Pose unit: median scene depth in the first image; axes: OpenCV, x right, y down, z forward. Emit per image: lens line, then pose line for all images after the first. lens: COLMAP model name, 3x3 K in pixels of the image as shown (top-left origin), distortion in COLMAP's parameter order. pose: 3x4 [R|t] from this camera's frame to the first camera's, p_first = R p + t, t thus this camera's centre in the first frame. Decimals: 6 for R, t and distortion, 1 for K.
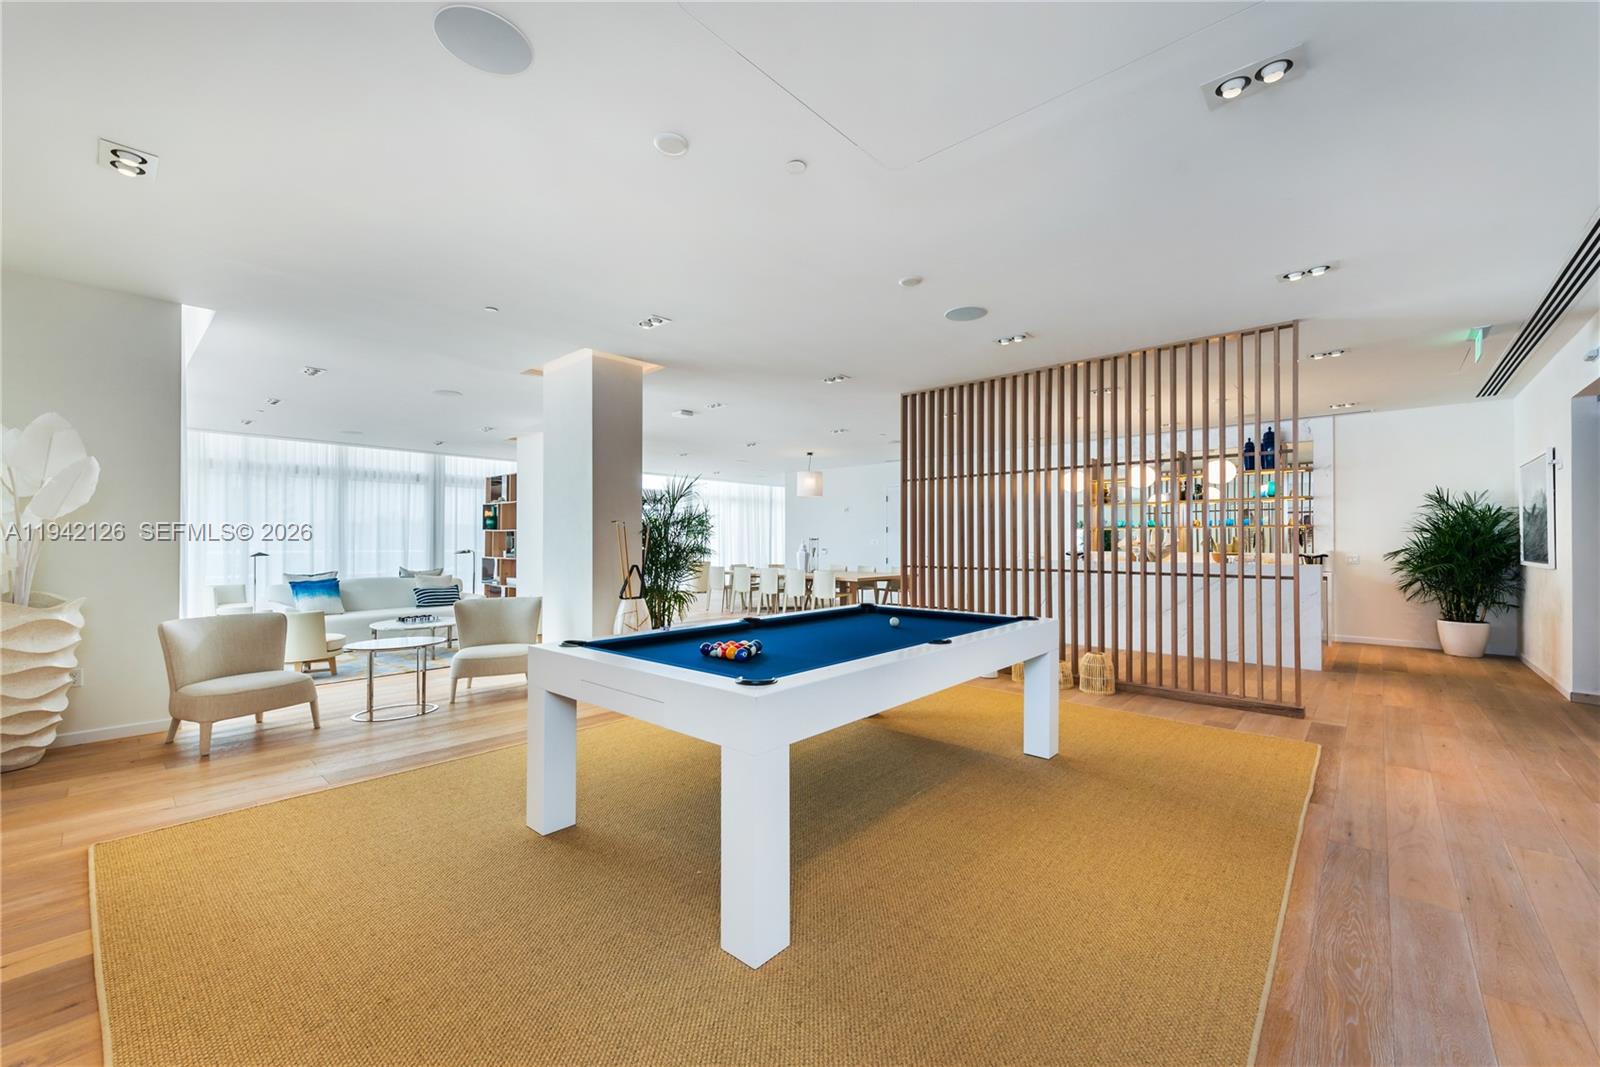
lens RADIAL K [[636.2, 0, 800.0], [0, 636.2, 533.5], [0, 0, 1]] dist [0.001193, 0.000032]
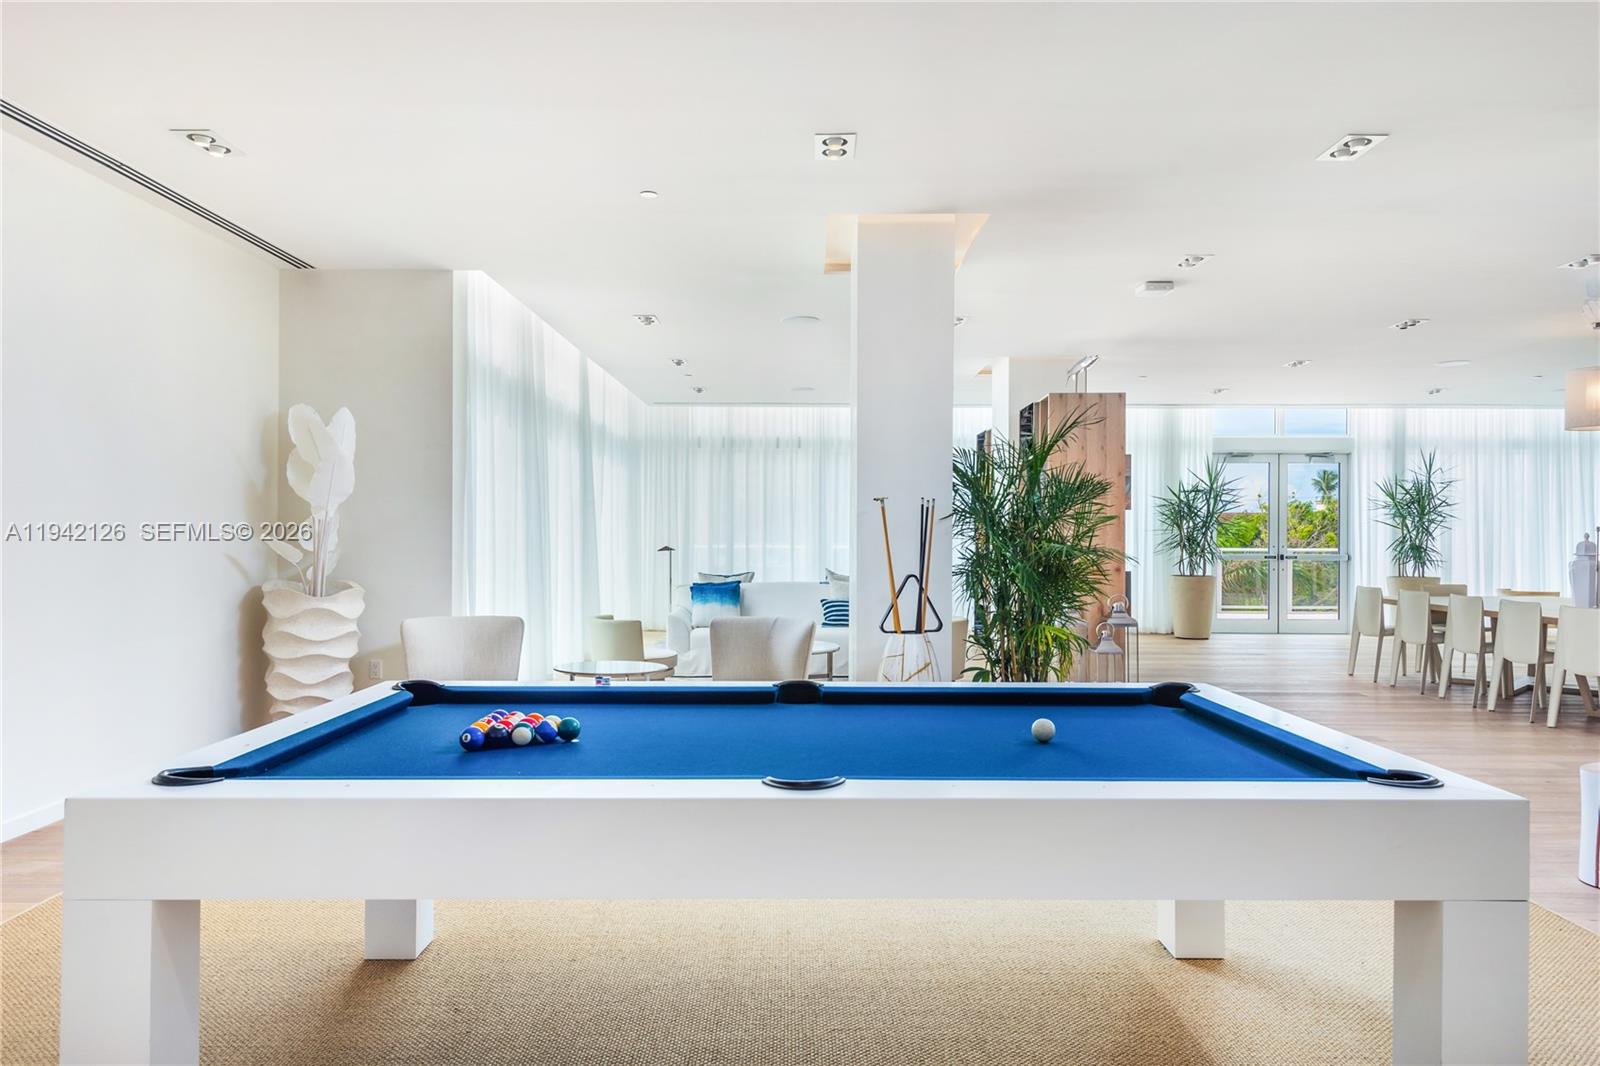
lens RADIAL K [[1040.5, 0, 800.0], [0, 1040.5, 533.0], [0, 0, 1]] dist [0.001082, -0.000487]
pose [[0.660883, 0.000094, -0.750489, 0.373266], [0.007271, 0.999952, 0.006528, 0.006082], [0.750454, -0.009771, 0.660850, 0.308296]]
